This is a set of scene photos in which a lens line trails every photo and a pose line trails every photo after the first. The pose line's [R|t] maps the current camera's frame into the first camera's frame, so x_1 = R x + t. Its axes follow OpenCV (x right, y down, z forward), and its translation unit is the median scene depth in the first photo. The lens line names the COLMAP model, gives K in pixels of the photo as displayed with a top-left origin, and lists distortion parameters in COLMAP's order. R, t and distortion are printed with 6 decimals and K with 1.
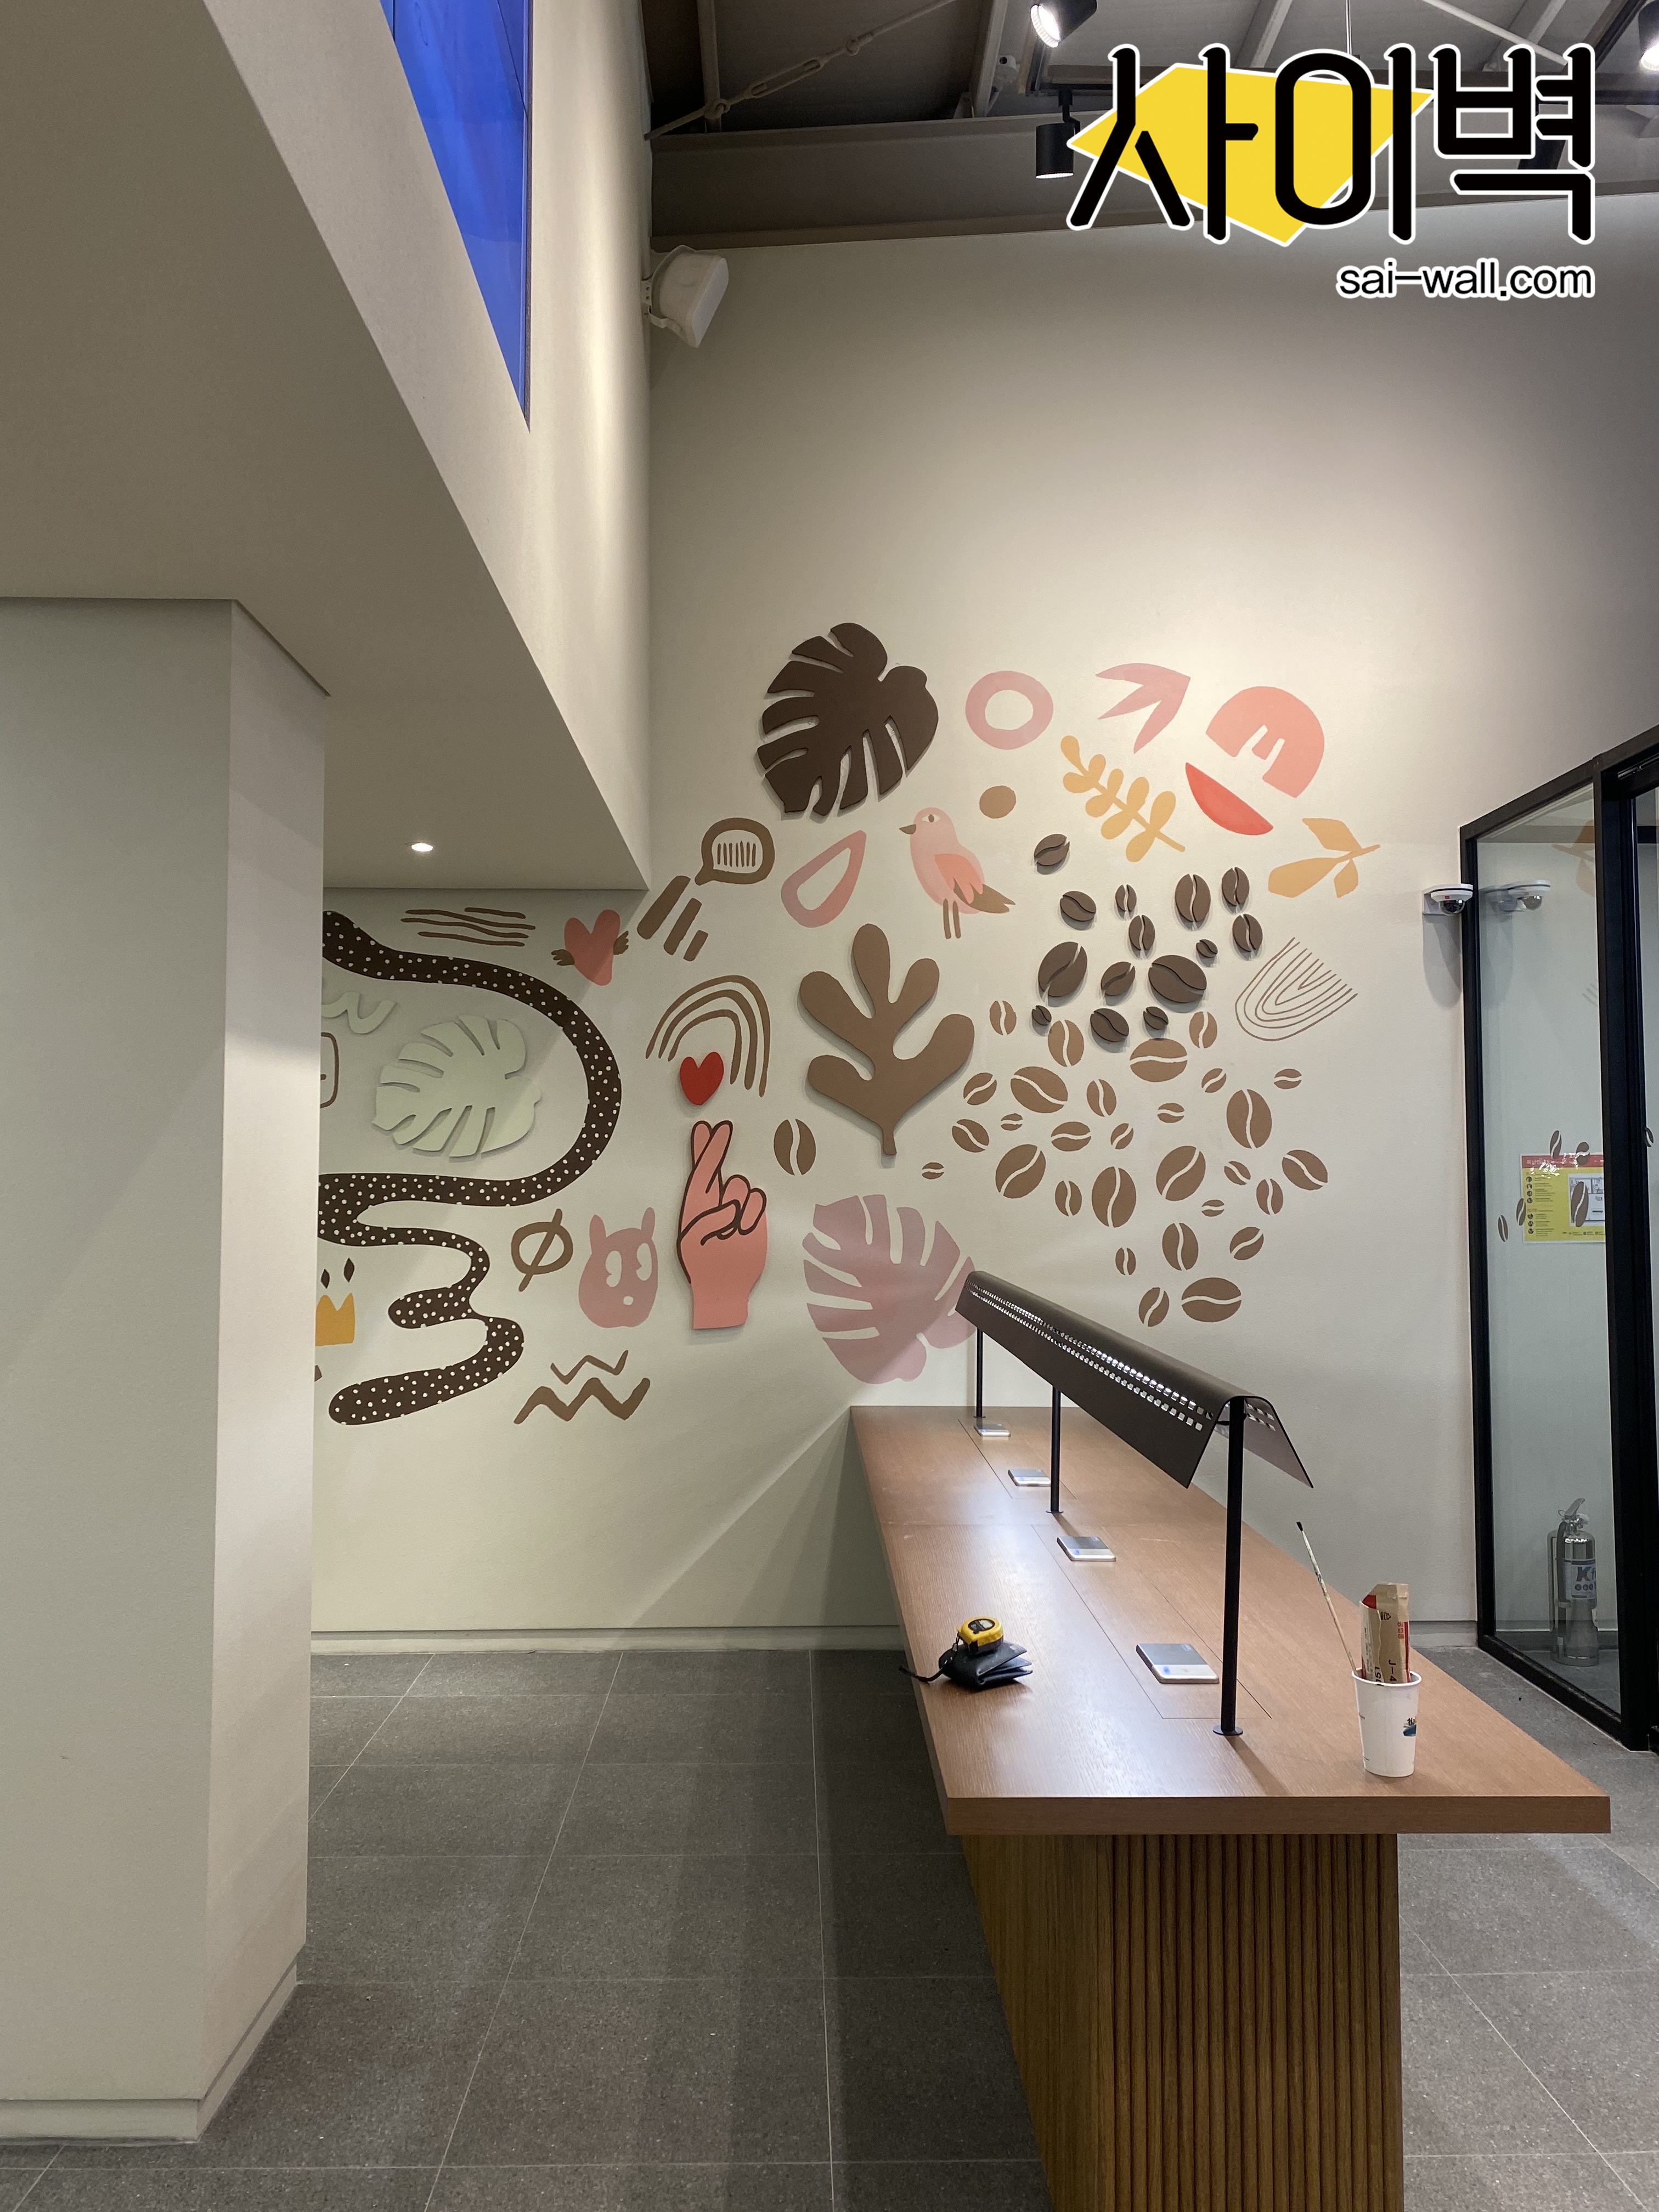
lens RADIAL K [[1718.3, 0, 873.8], [0, 1718.3, 1090.8], [0, 0, 1]] dist [0.088798, -0.172789]
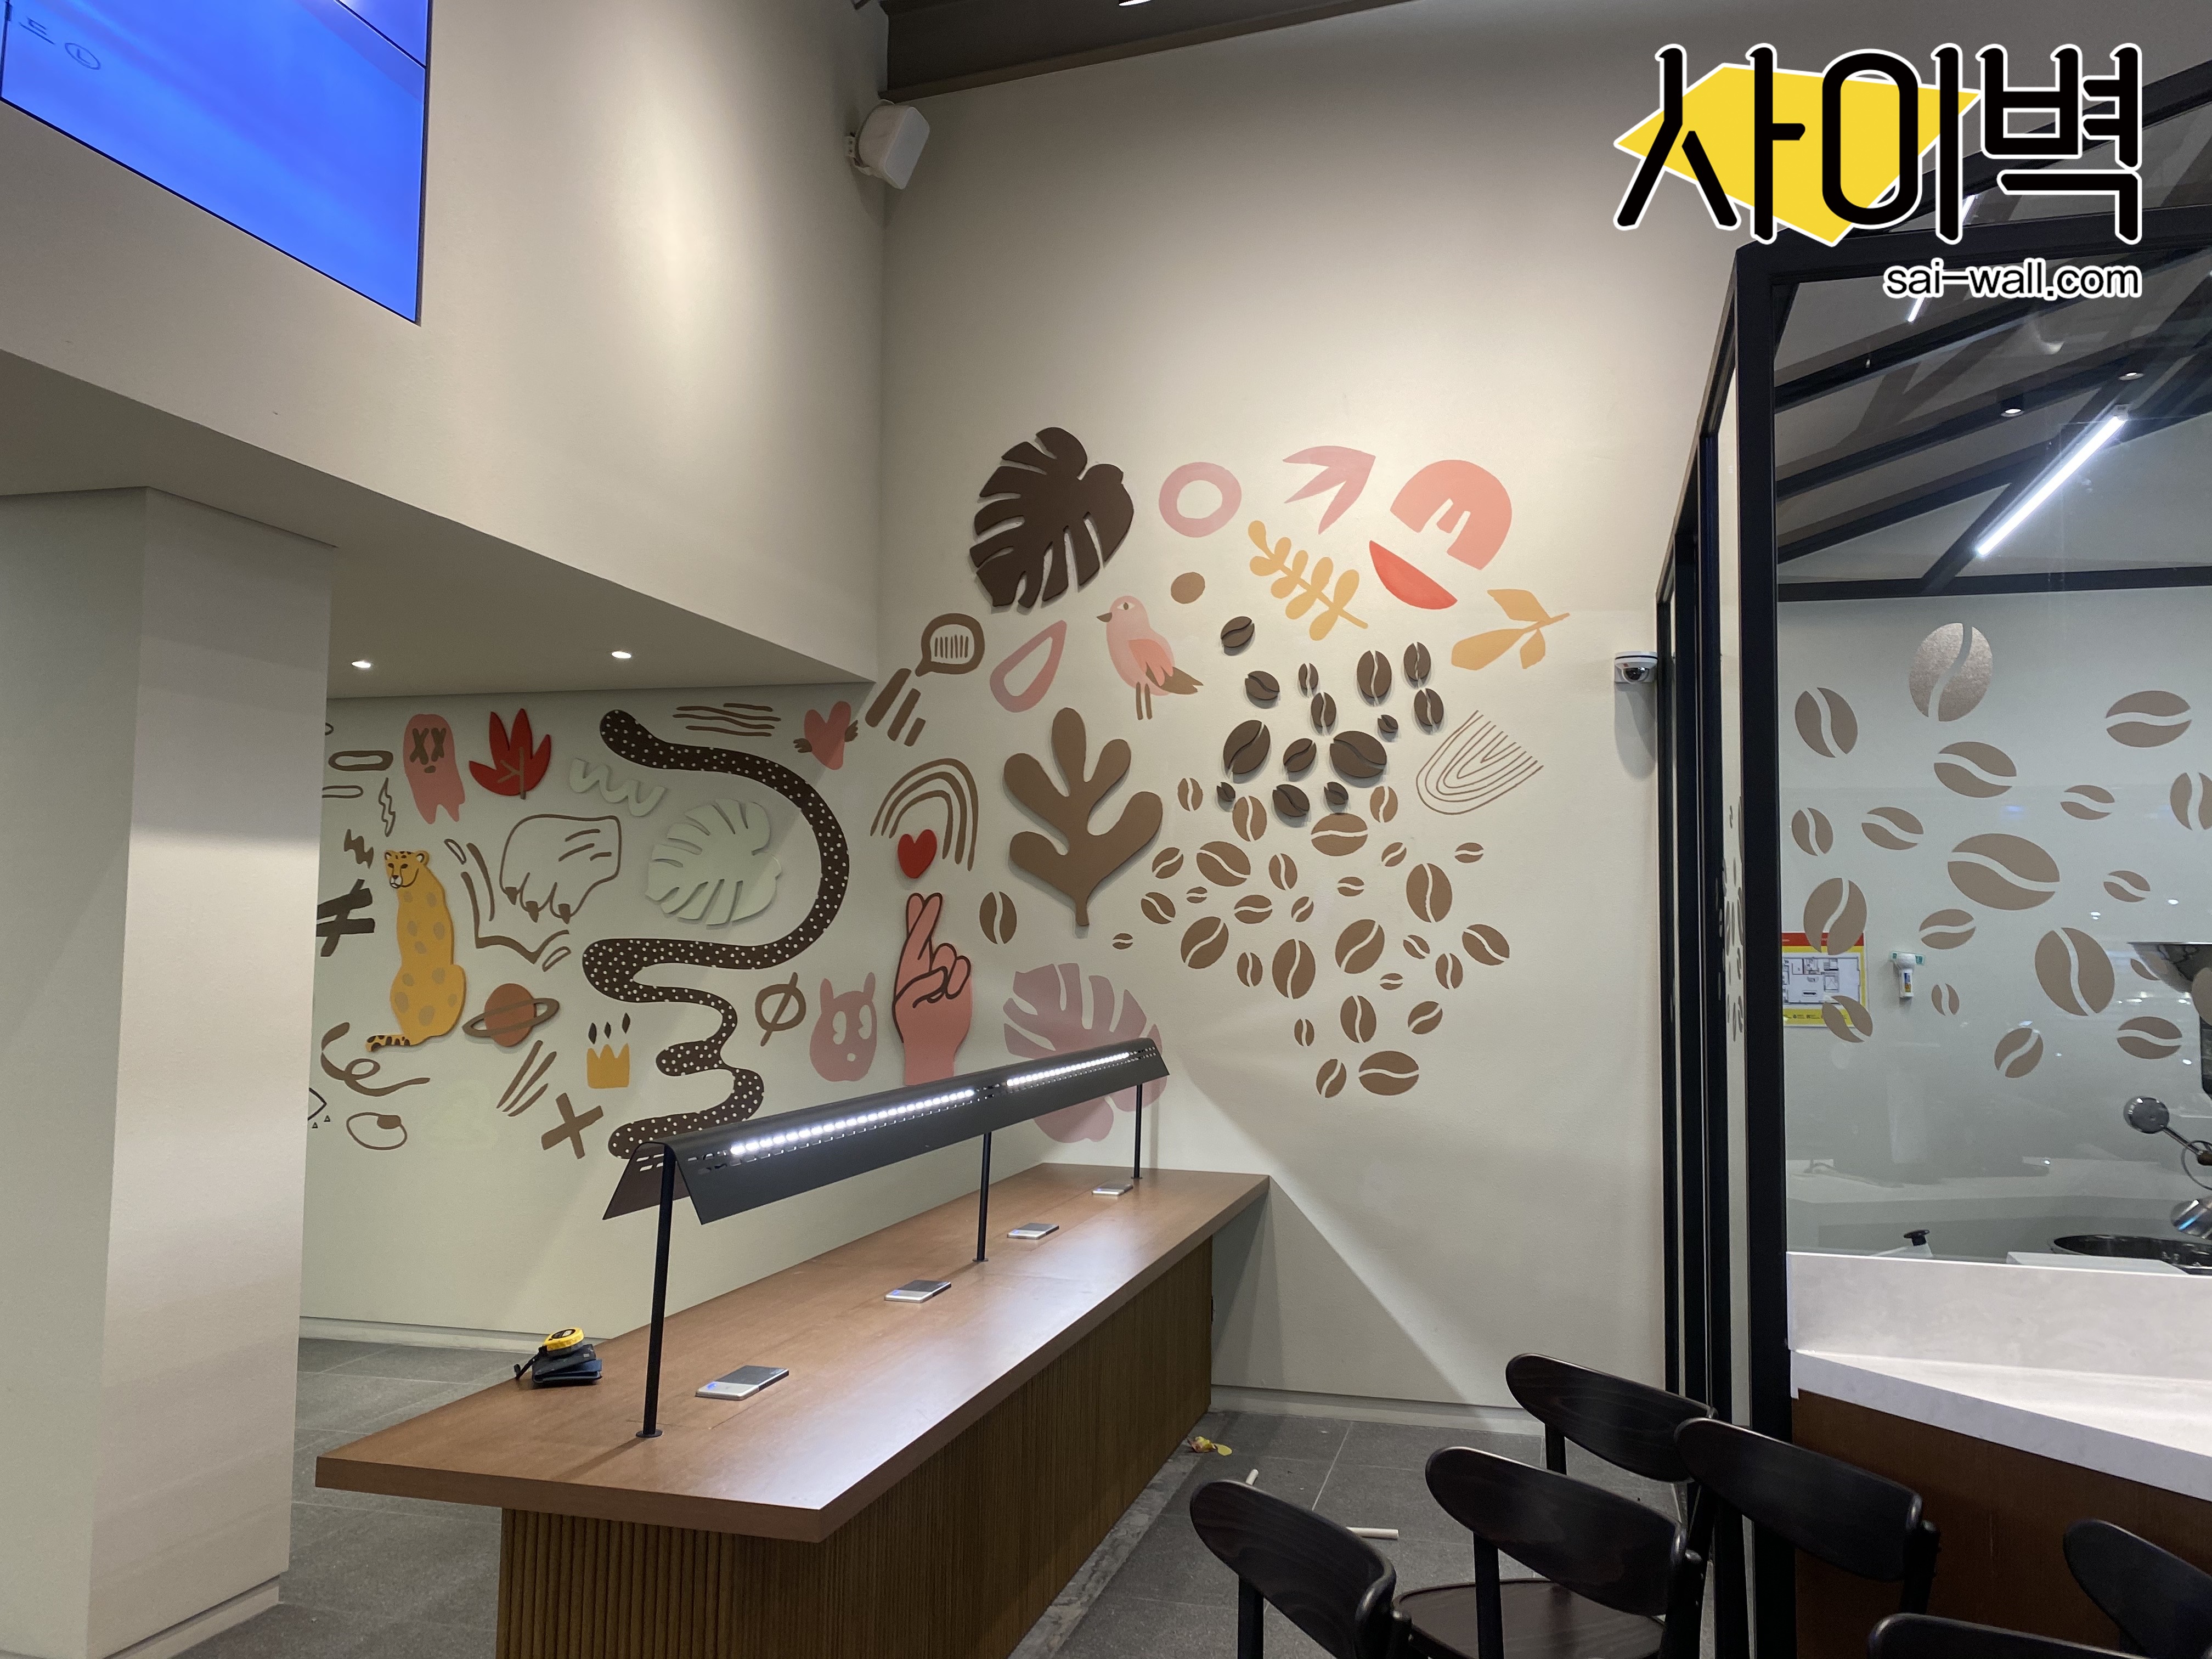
lens RADIAL K [[1718.3, 0, 1135.3], [0, 1718.3, 815.9], [0, 0, 1]] dist [0.088798, -0.172789]
pose [[0.960647, -0.009066, -0.277624, 0.333684], [0.003399, 0.999776, -0.020887, -0.008065], [0.277751, 0.019122, 0.960463, -0.006772]]
